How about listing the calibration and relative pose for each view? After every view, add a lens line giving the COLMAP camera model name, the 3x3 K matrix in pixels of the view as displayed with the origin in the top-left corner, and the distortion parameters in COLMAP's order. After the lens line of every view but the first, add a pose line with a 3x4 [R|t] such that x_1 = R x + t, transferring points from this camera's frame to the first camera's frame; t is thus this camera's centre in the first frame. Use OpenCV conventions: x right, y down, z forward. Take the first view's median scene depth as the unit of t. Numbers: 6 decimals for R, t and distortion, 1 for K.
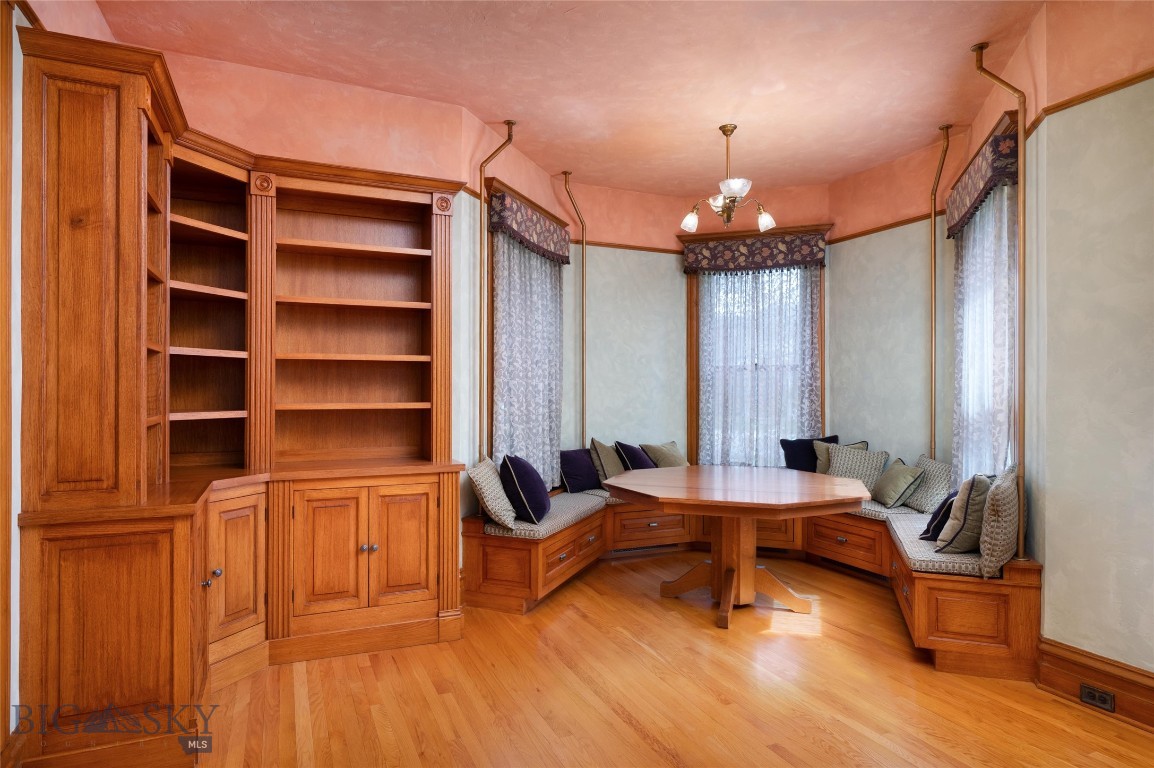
lens RADIAL K [[658.3, 0, 577.5], [0, 658.3, 388.0], [0, 0, 1]] dist [-0.001265, -0.000294]
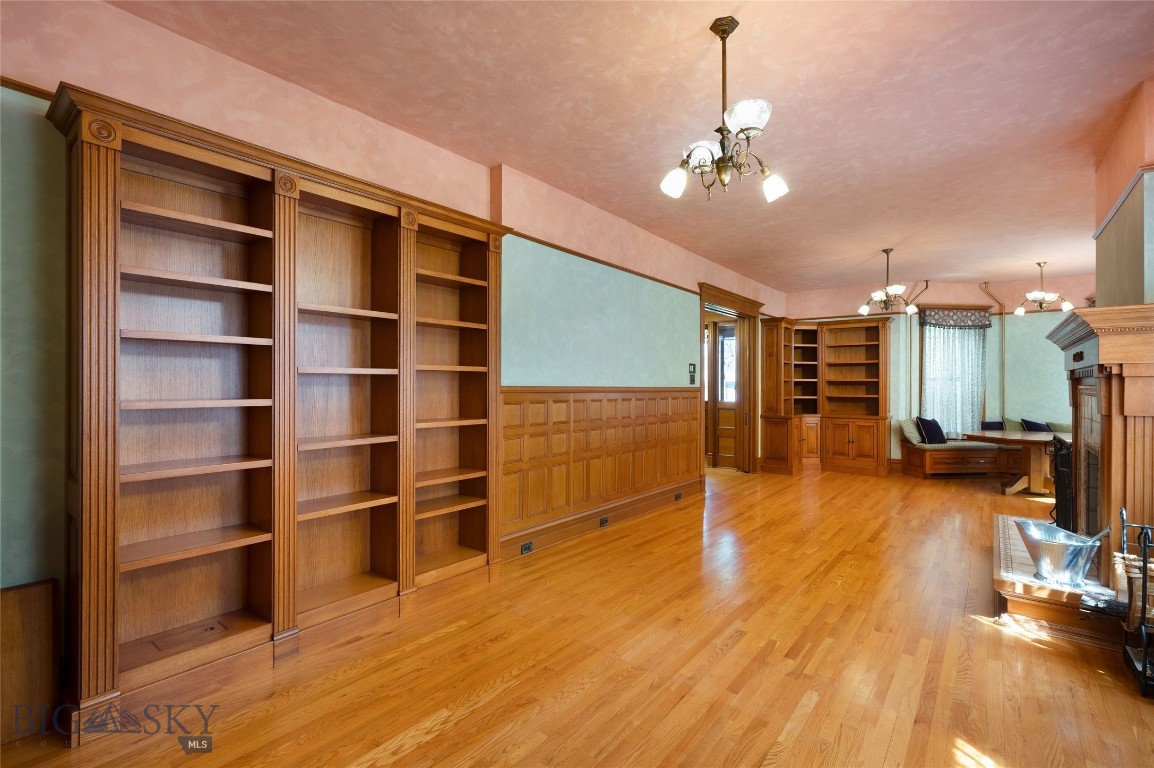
lens RADIAL K [[530.5, 0, 577.2], [0, 530.5, 385.9], [0, 0, 1]] dist [-0.000714, -0.000089]
pose [[0.465508, 0.002544, -0.885040, 1.255685], [-0.002832, 0.999995, 0.001385, -0.018118], [0.885039, 0.001862, 0.465513, -1.280682]]
